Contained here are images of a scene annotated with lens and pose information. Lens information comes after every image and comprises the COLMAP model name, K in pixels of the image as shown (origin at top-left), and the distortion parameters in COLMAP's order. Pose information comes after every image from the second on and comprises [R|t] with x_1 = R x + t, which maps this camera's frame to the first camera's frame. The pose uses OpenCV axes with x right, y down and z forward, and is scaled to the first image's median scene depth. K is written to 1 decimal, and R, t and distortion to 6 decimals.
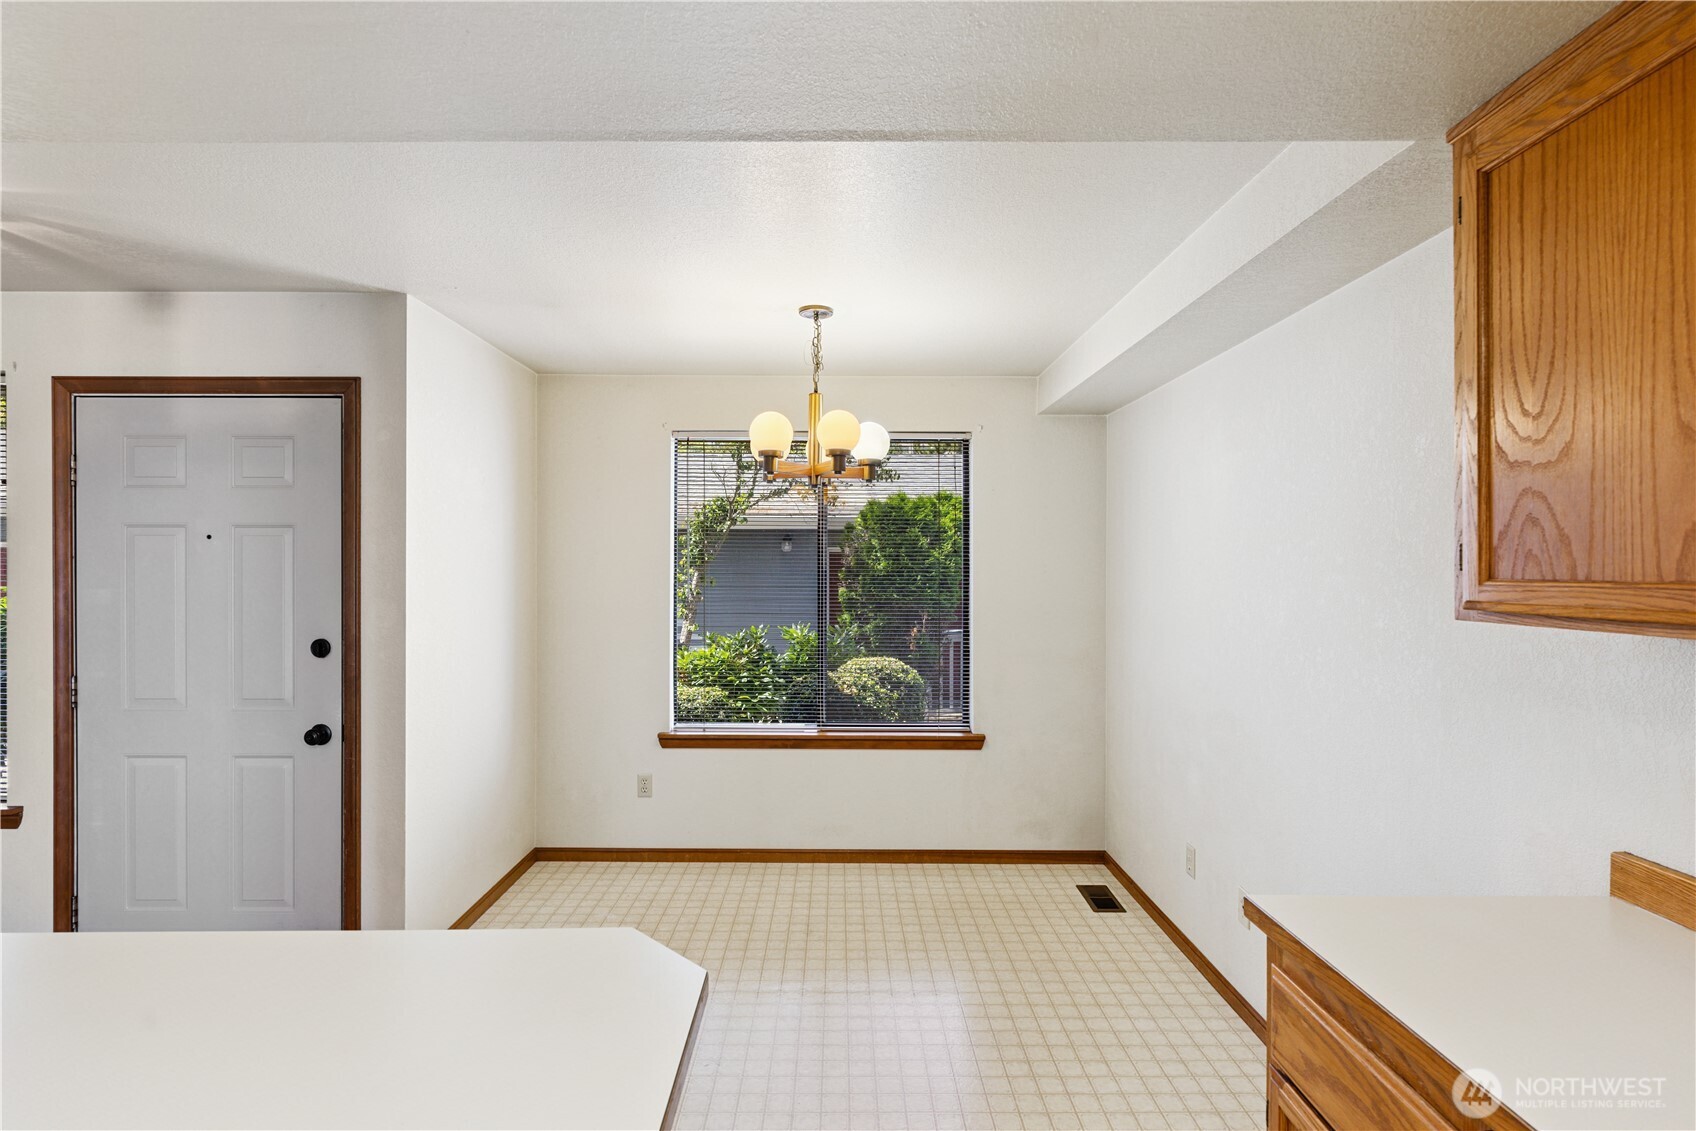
lens RADIAL K [[827.6, 0, 848.5], [0, 827.6, 569.8], [0, 0, 1]] dist [-0.000622, -0.000107]
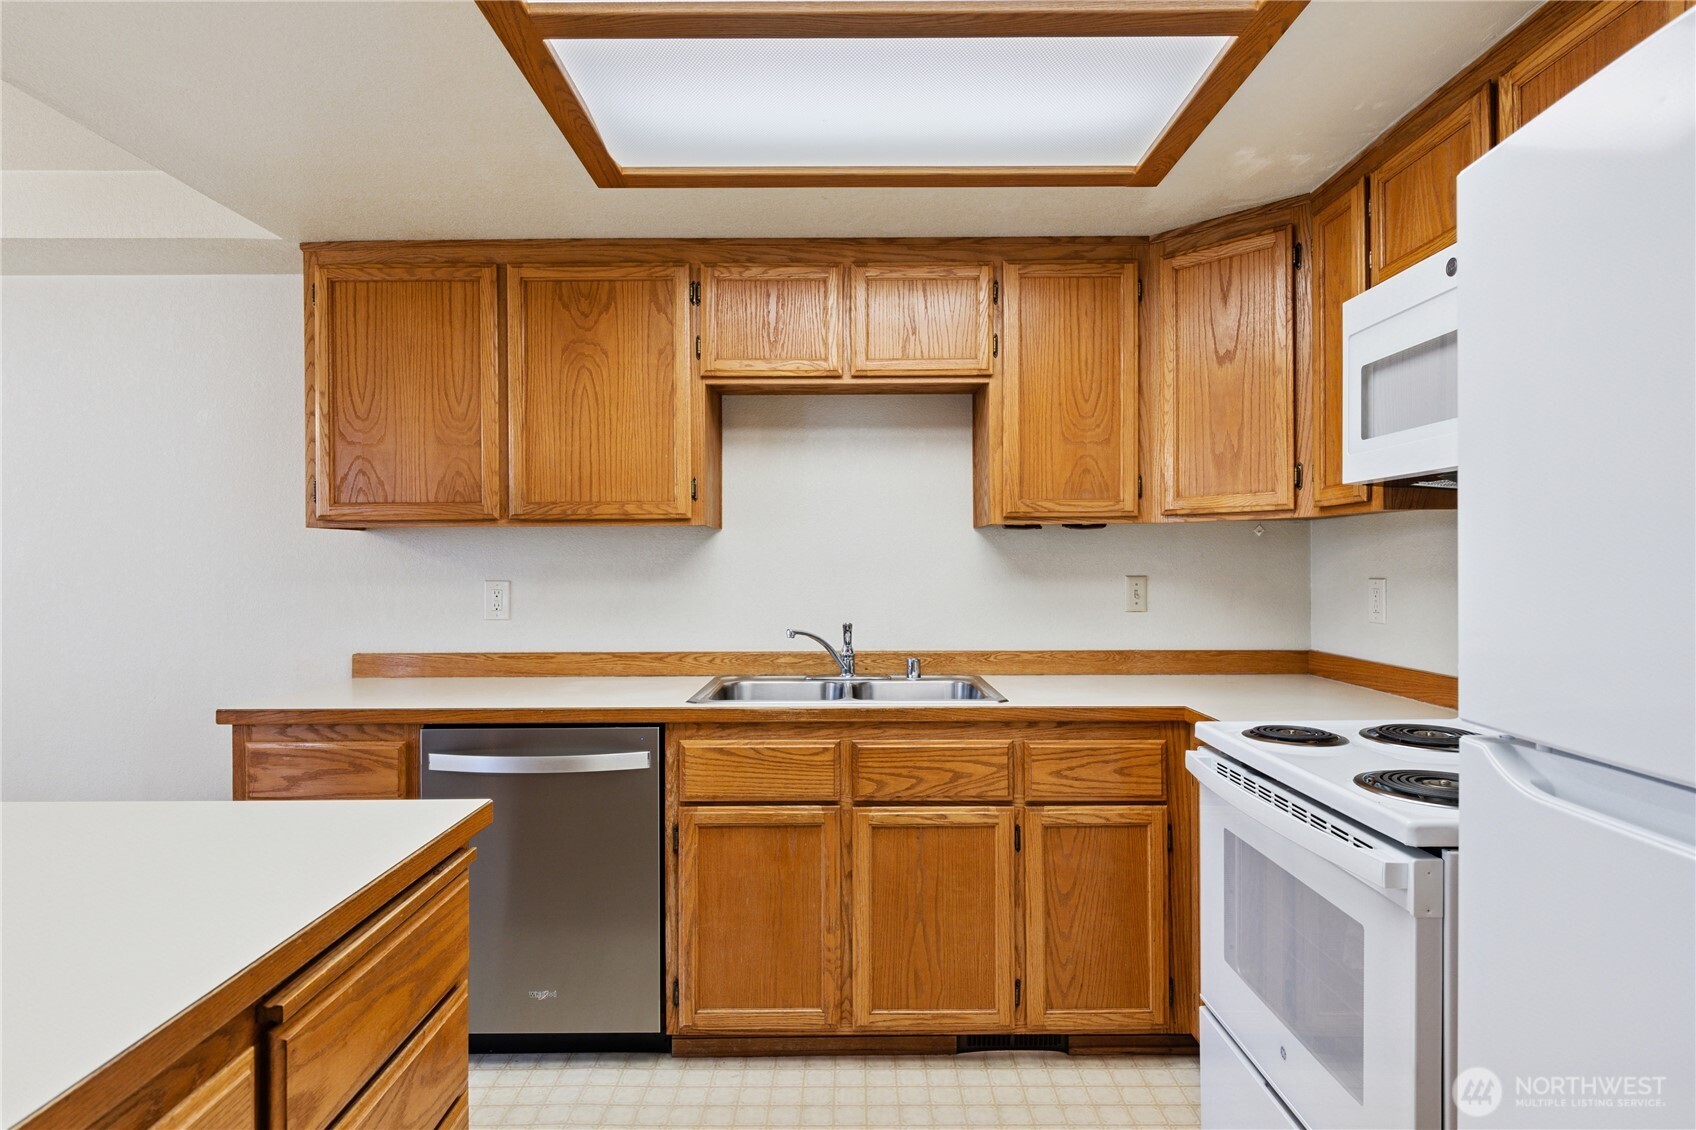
lens RADIAL K [[972.3, 0, 832.6], [0, 972.3, 553.5], [0, 0, 1]] dist [0.006096, -0.002408]
pose [[0.033633, 0.005259, 0.999420, -1.432076], [0.006241, 0.999966, -0.005472, 0.150442], [-0.999415, 0.006422, 0.033600, -0.187443]]
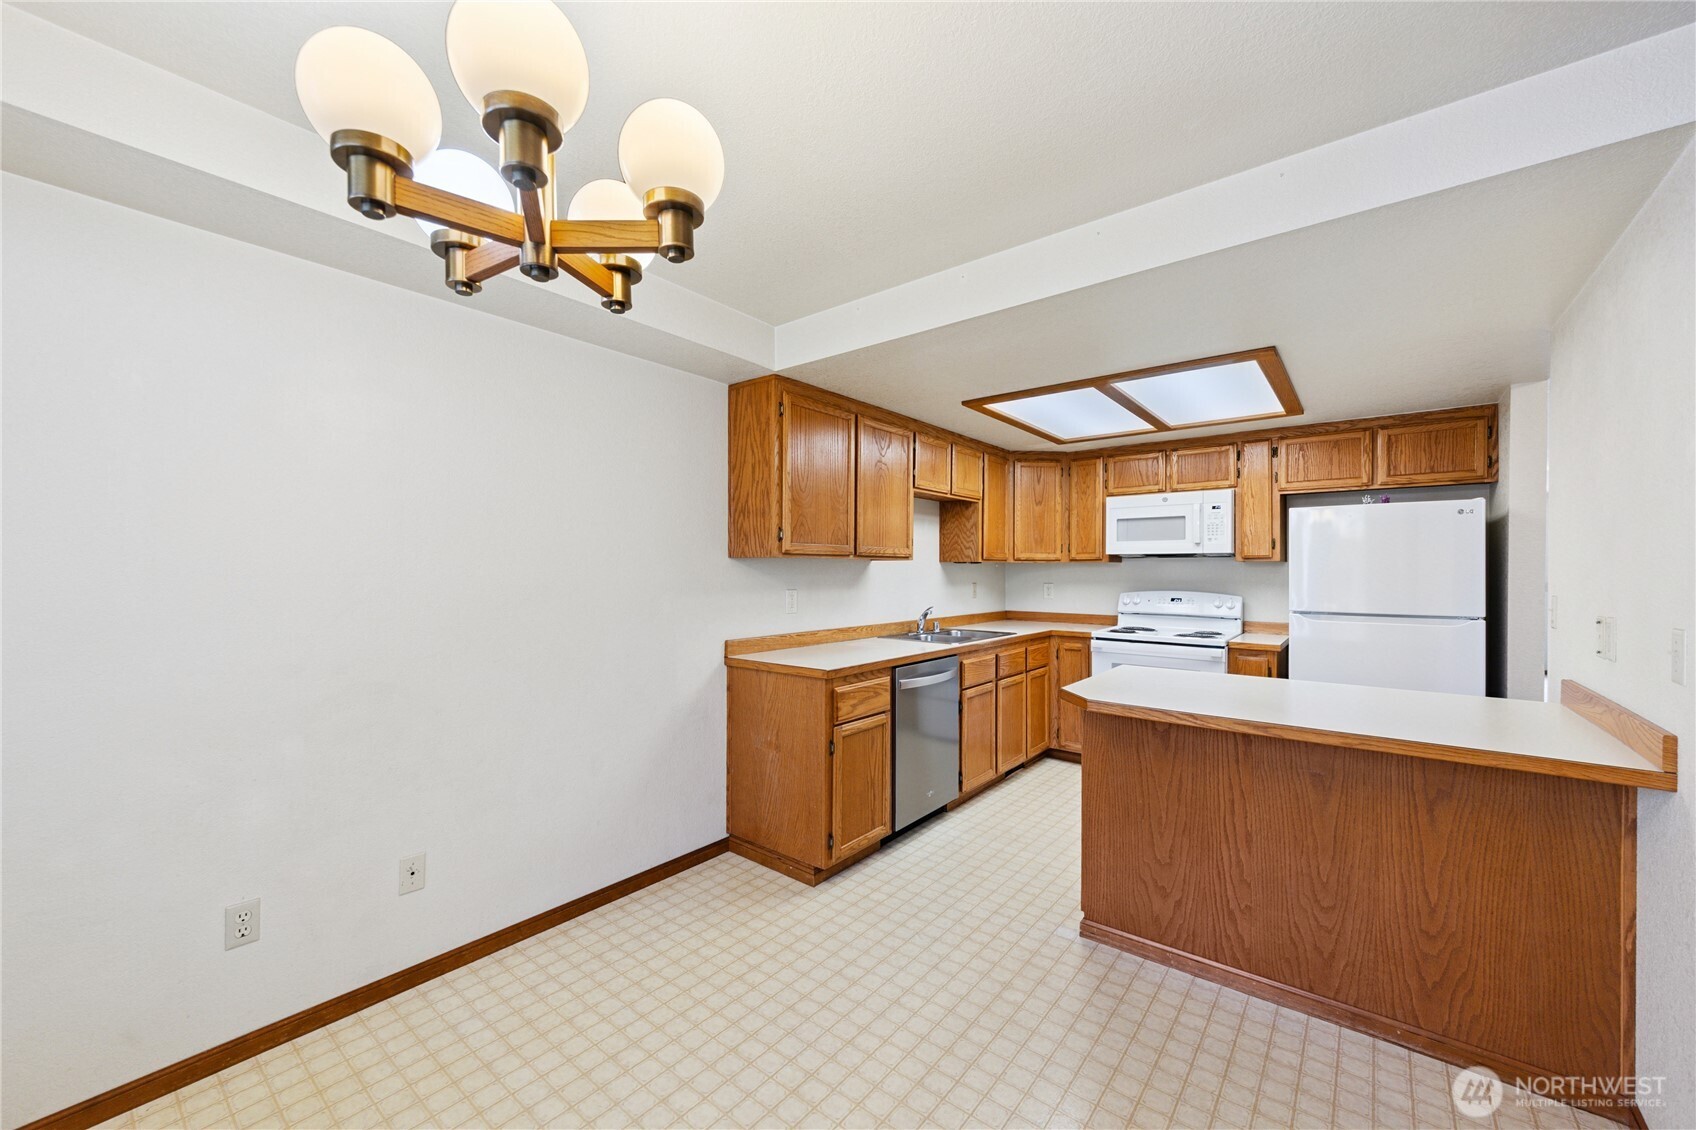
lens RADIAL K [[660.8, 0, 817.3], [0, 660.8, 568.4], [0, 0, 1]] dist [-0.006904, -0.002528]
pose [[-0.750984, 0.001770, 0.660318, -0.896951], [-0.000032, 0.999996, -0.002716, 0.117222], [-0.660321, -0.002061, -0.750981, 2.862489]]
